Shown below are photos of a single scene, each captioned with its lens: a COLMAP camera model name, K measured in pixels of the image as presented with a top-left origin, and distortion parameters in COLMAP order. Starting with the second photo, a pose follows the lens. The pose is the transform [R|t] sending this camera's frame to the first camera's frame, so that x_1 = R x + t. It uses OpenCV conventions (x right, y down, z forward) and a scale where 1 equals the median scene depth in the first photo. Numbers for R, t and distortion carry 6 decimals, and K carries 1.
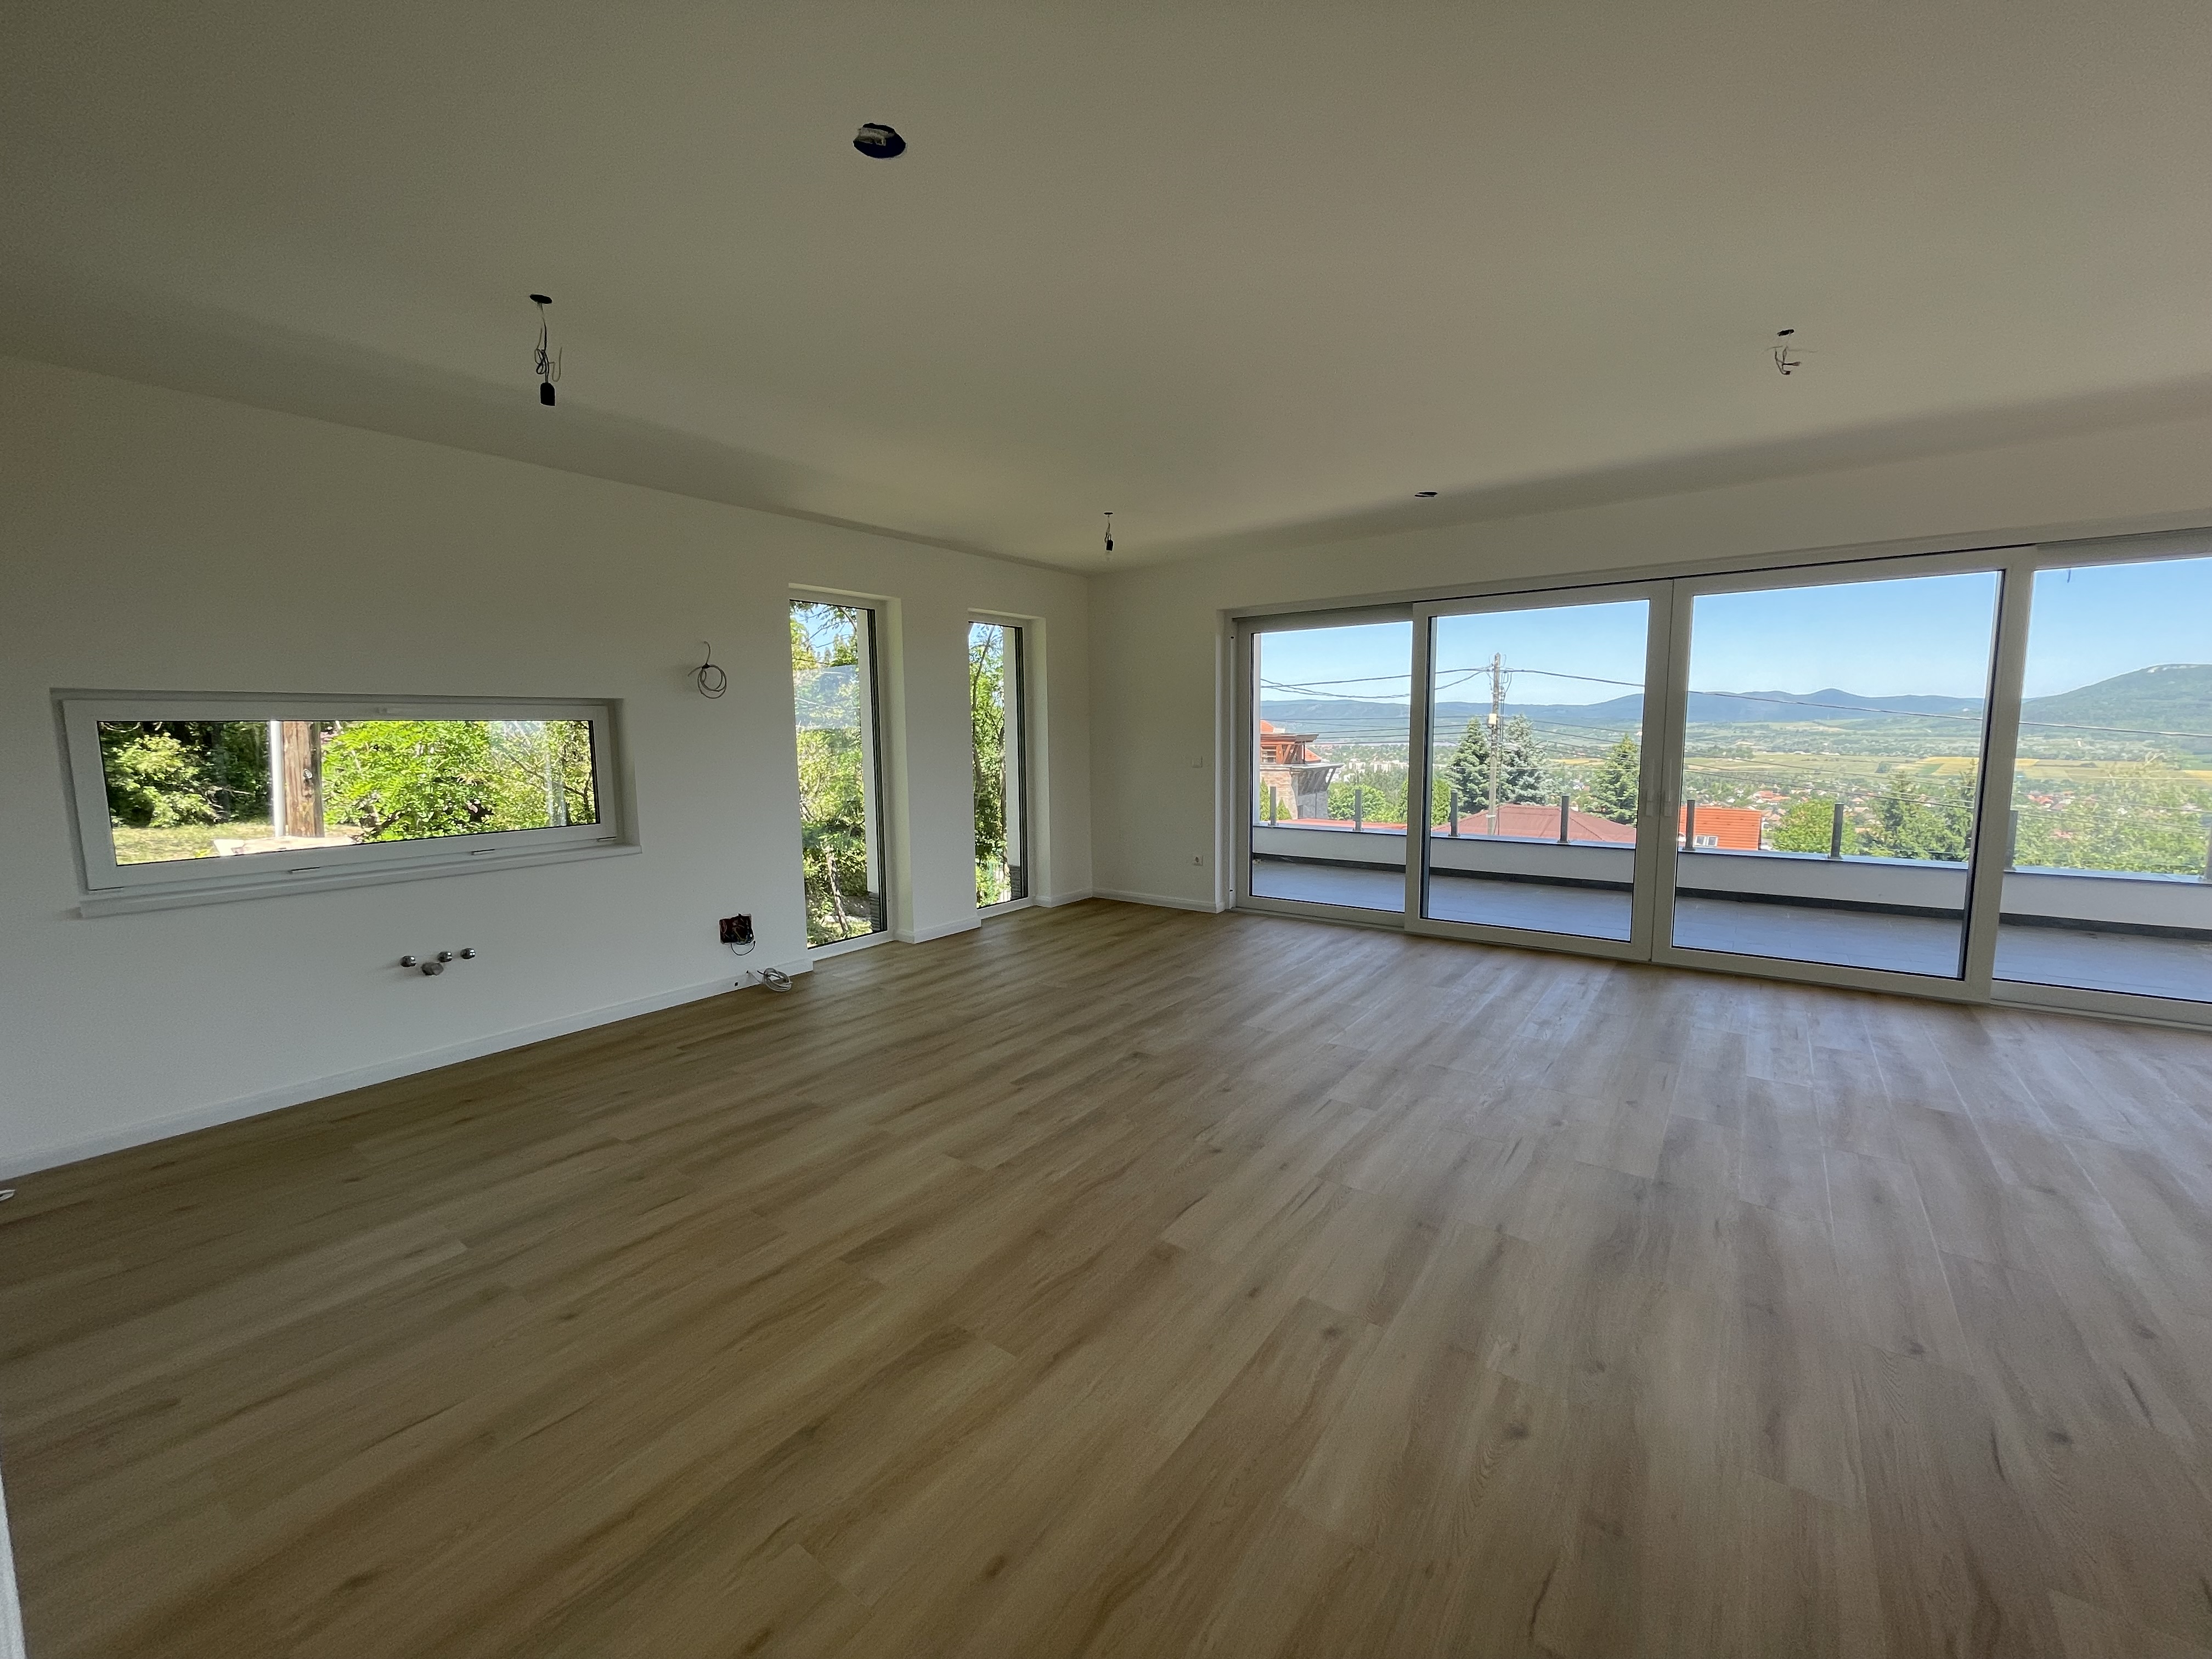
lens RADIAL K [[889.2, 0, 1098.8], [0, 889.2, 829.6], [0, 0, 1]] dist [-0.001999, -0.000063]
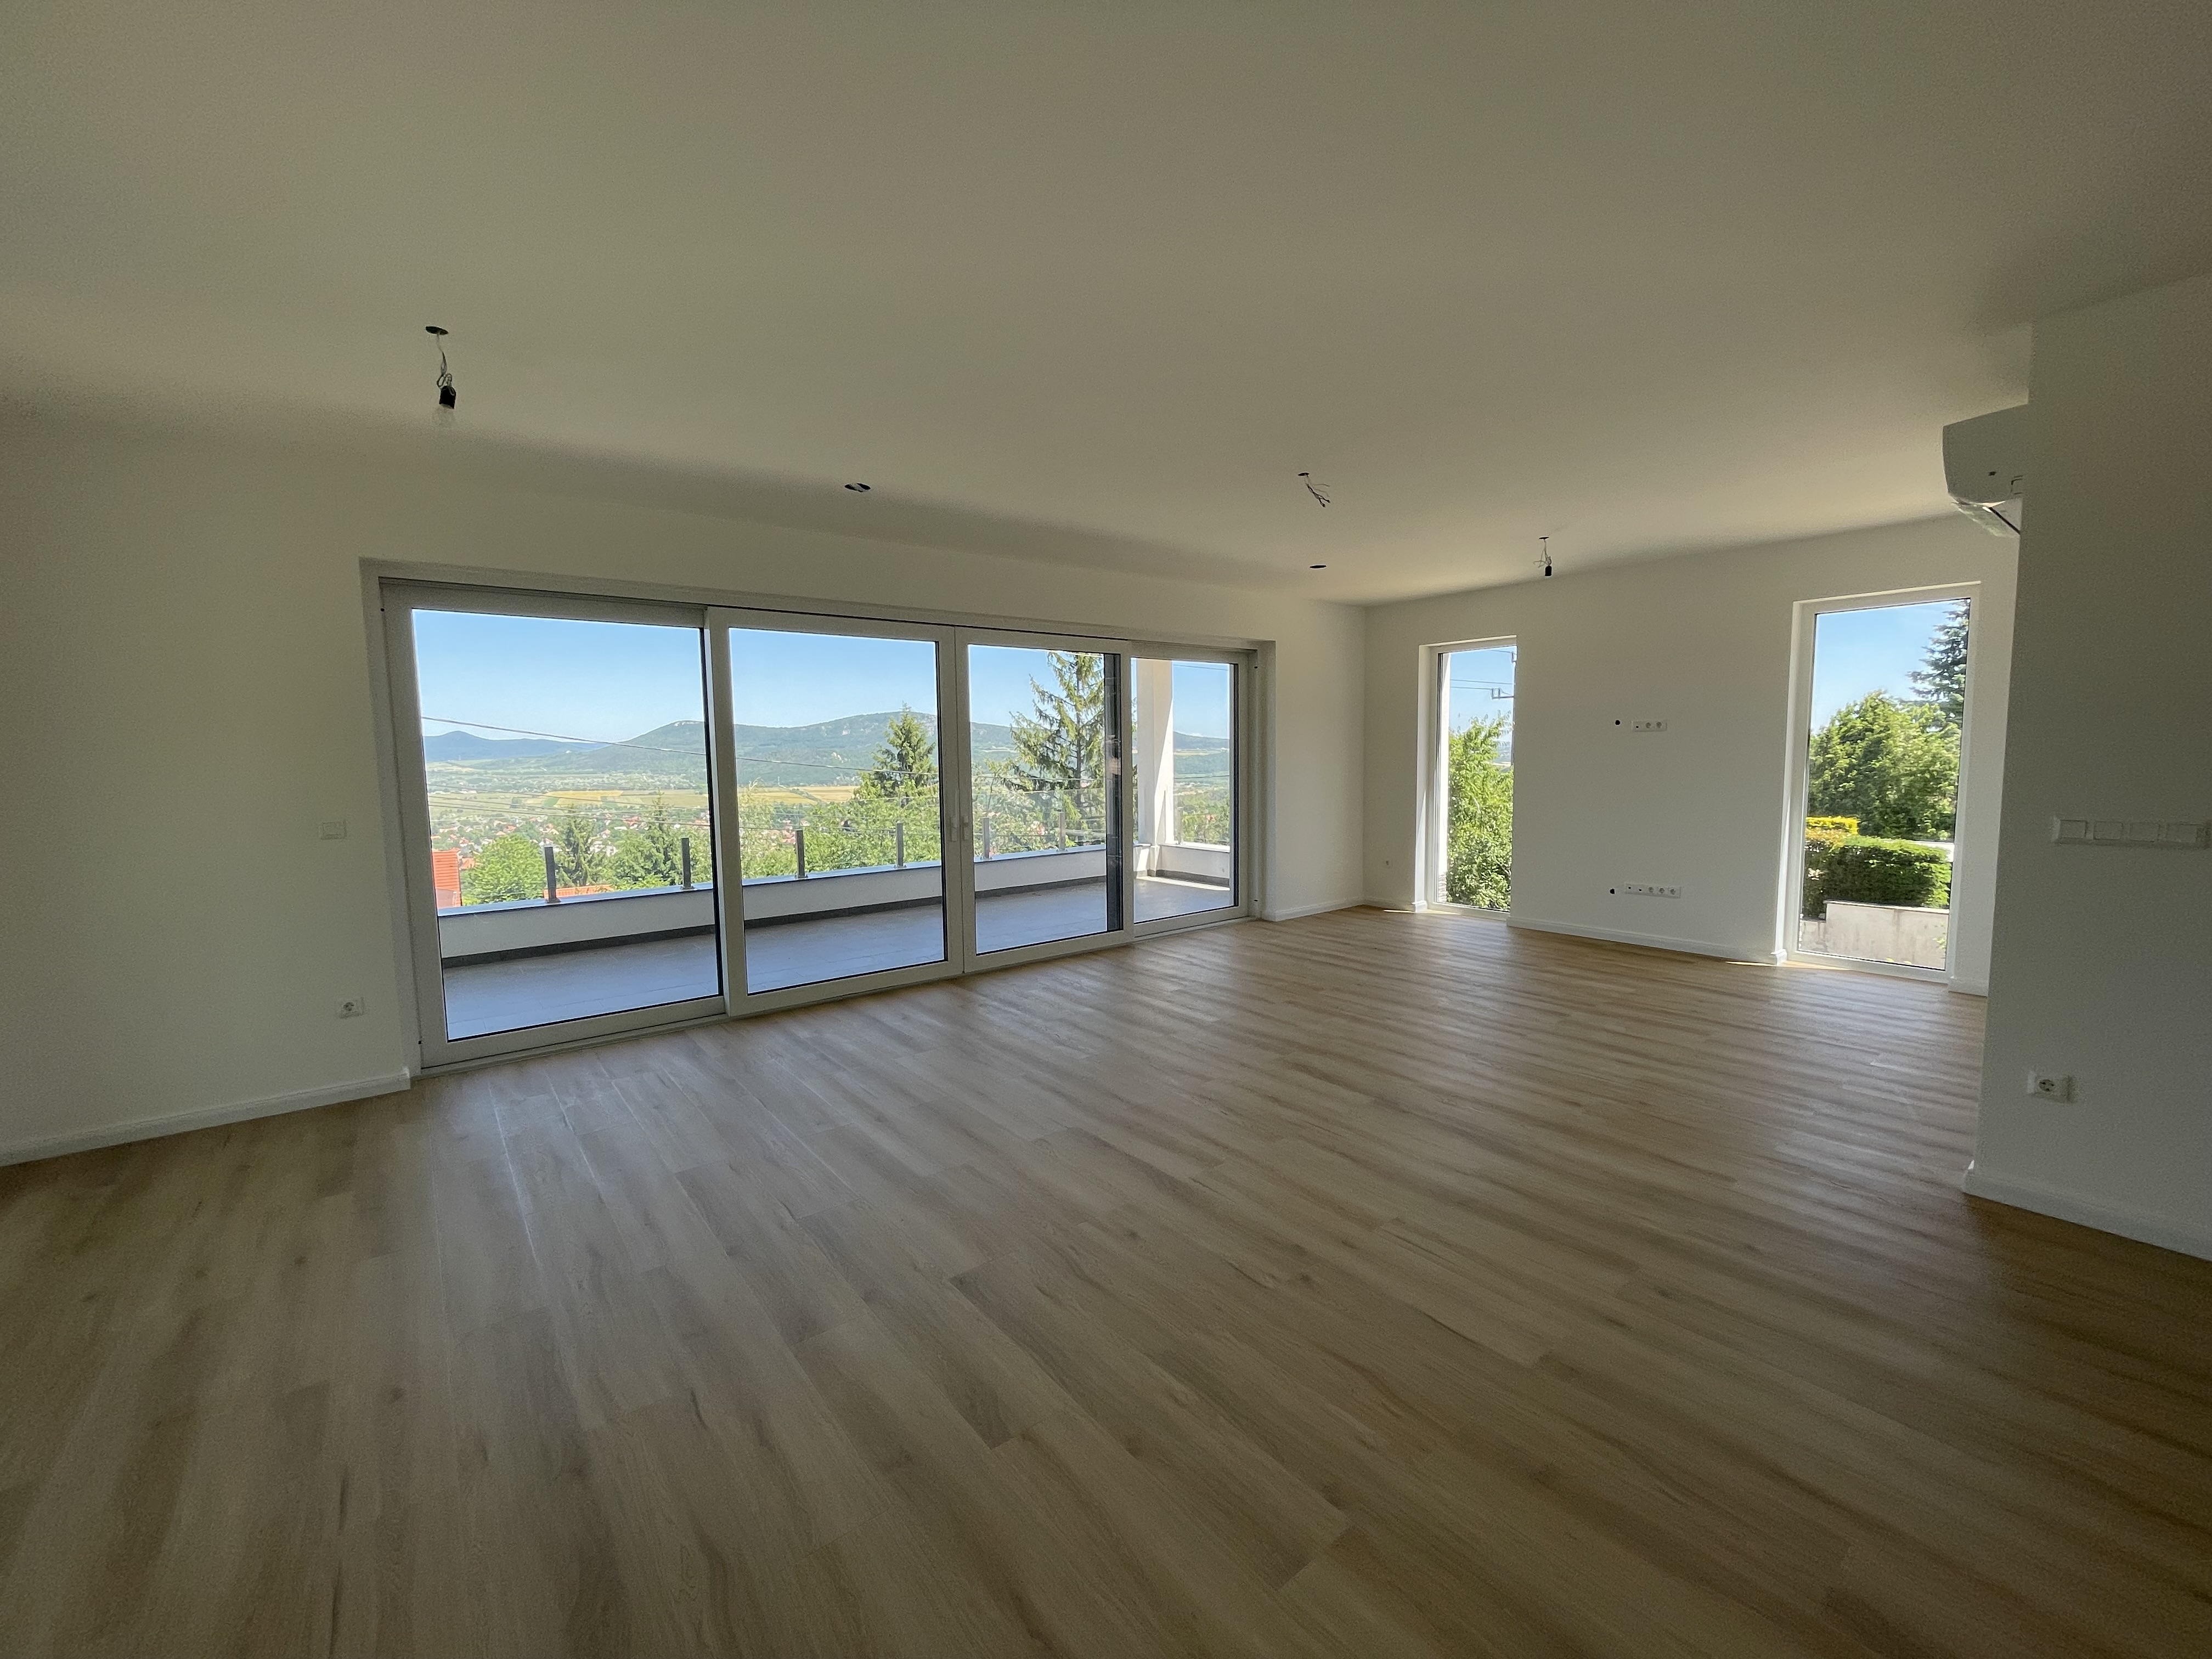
lens RADIAL K [[892.1, 0, 1099.7], [0, 892.1, 829.0], [0, 0, 1]] dist [-0.000693, -0.000066]
pose [[0.261531, -0.076476, 0.962161, -0.306830], [0.120943, 0.991596, 0.045941, -0.046820], [-0.957588, 0.104352, 0.268582, 0.428632]]
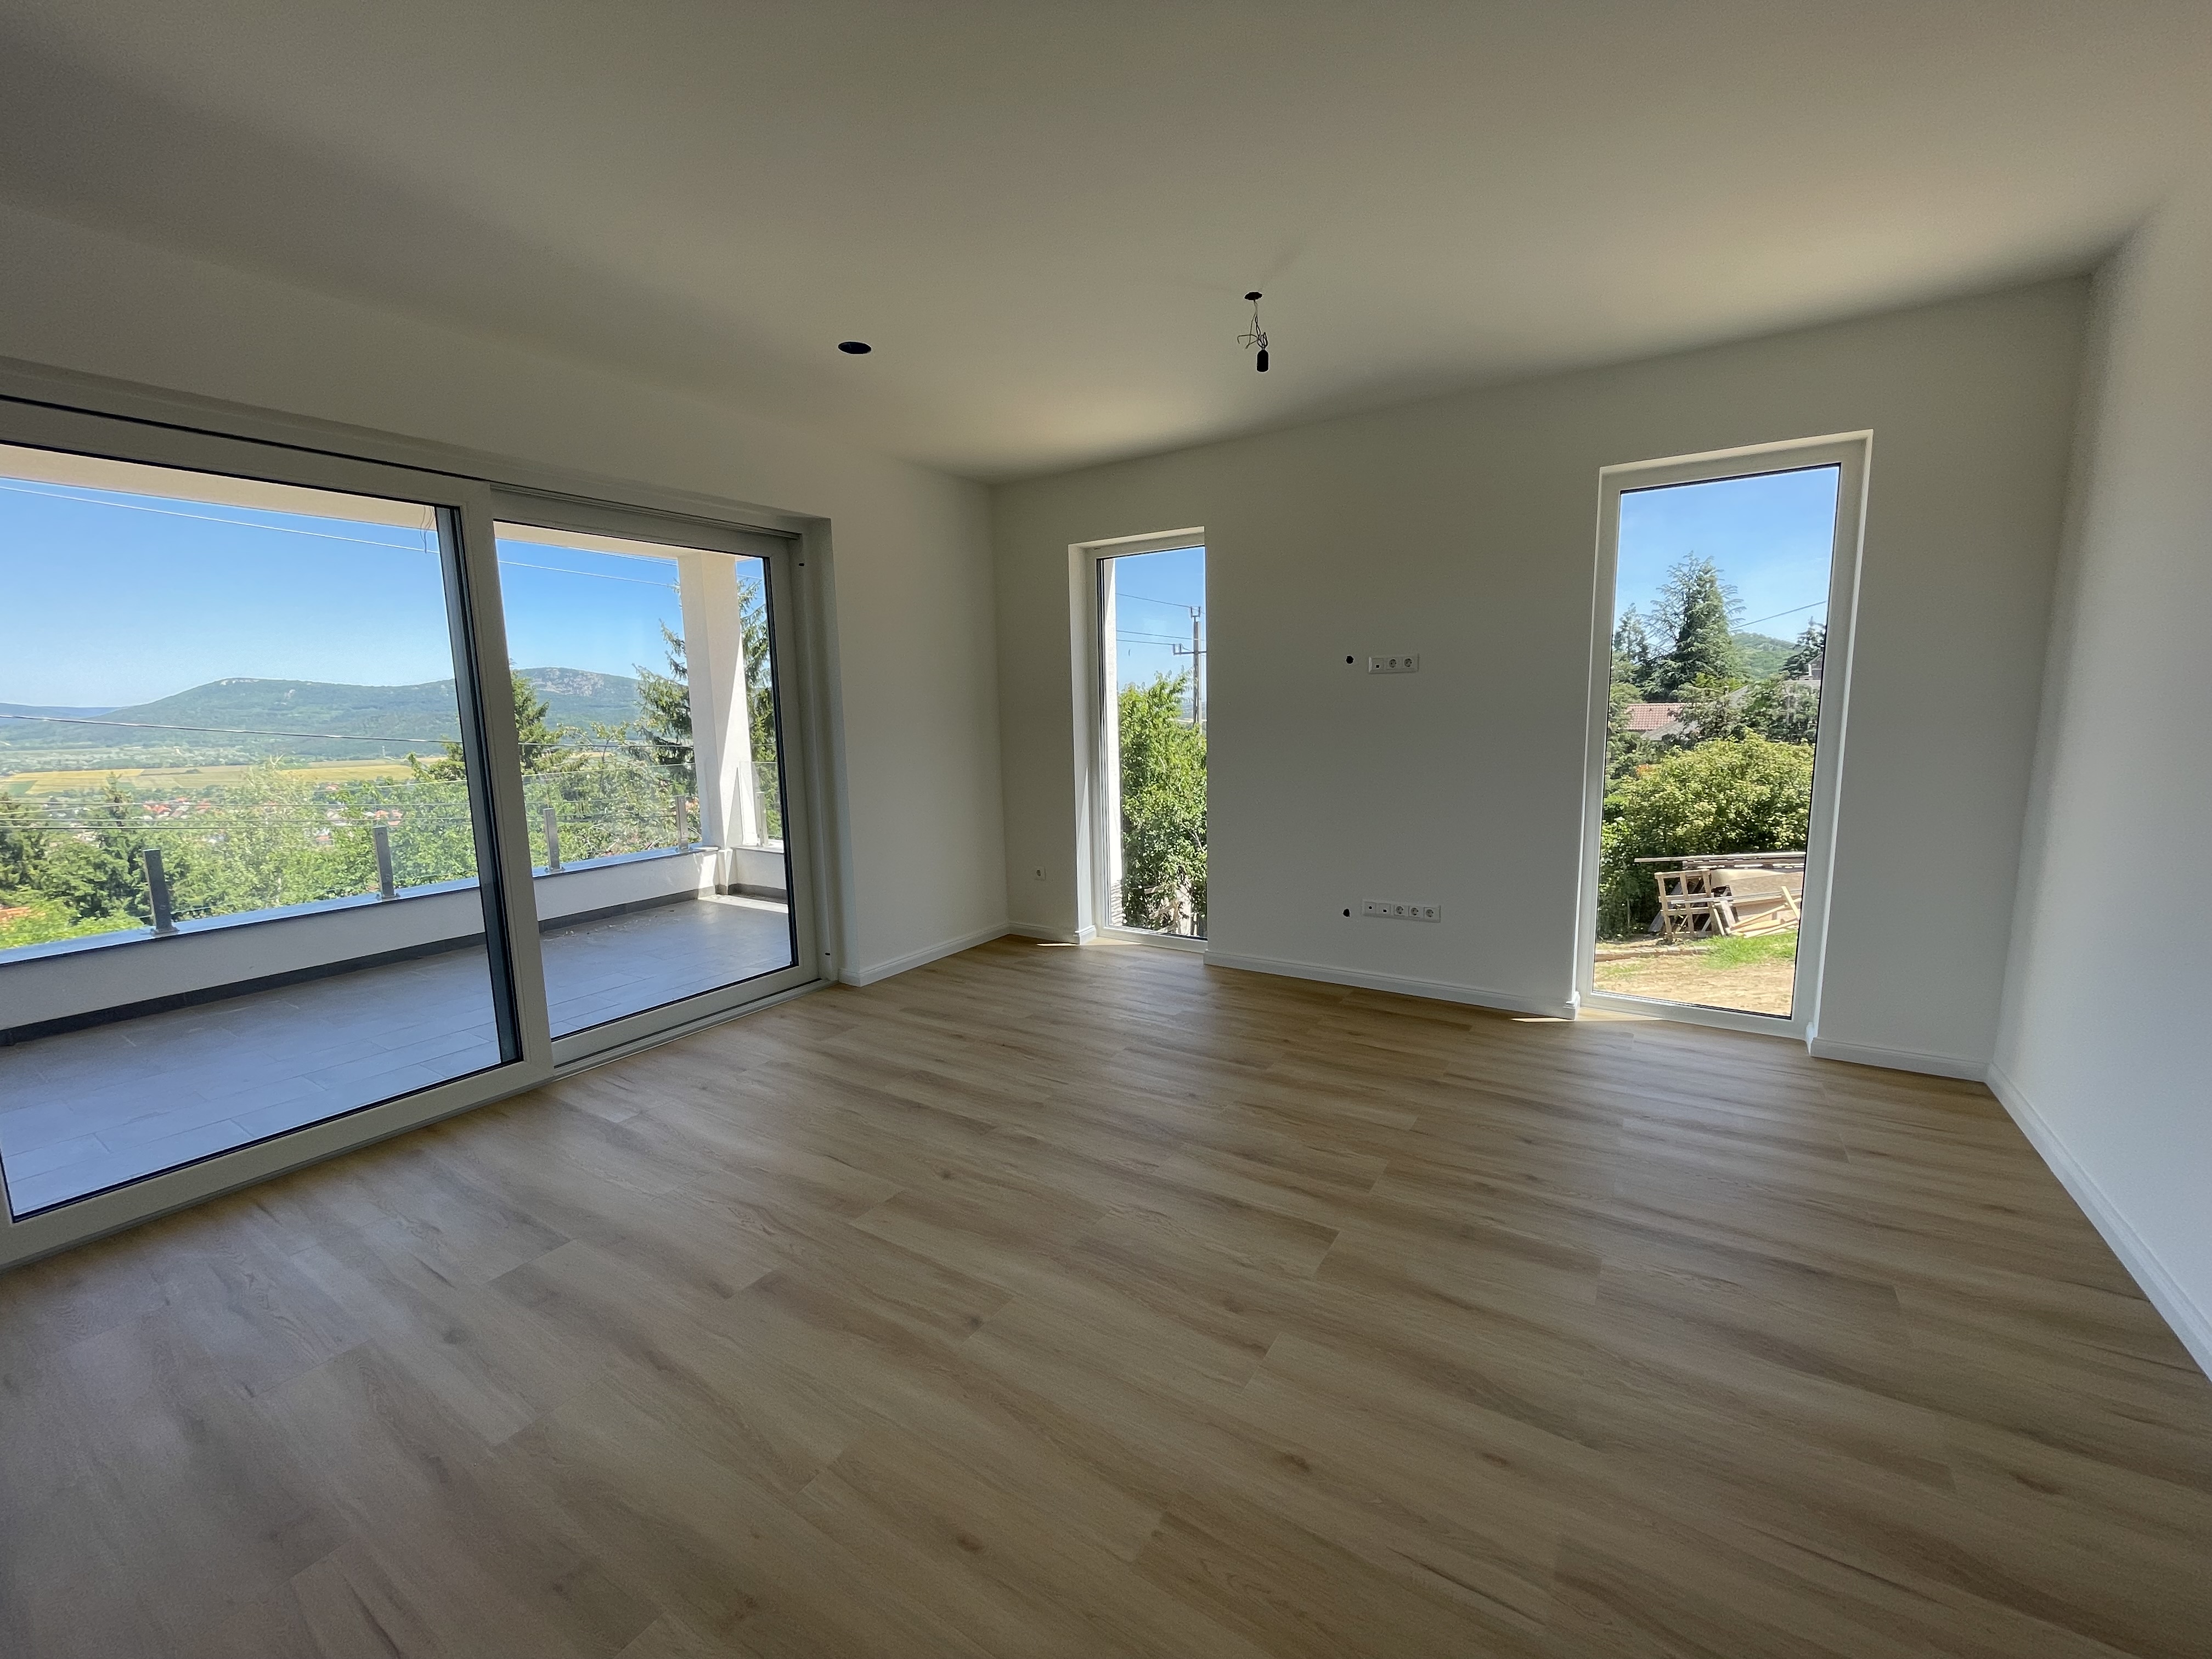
lens RADIAL K [[888.8, 0, 1102.2], [0, 888.8, 830.8], [0, 0, 1]] dist [-0.002085, -0.000108]
pose [[-0.067523, -0.127234, 0.989572, 0.152607], [0.135861, 0.981424, 0.135456, -0.038922], [-0.988424, 0.143590, -0.048983, 0.361082]]
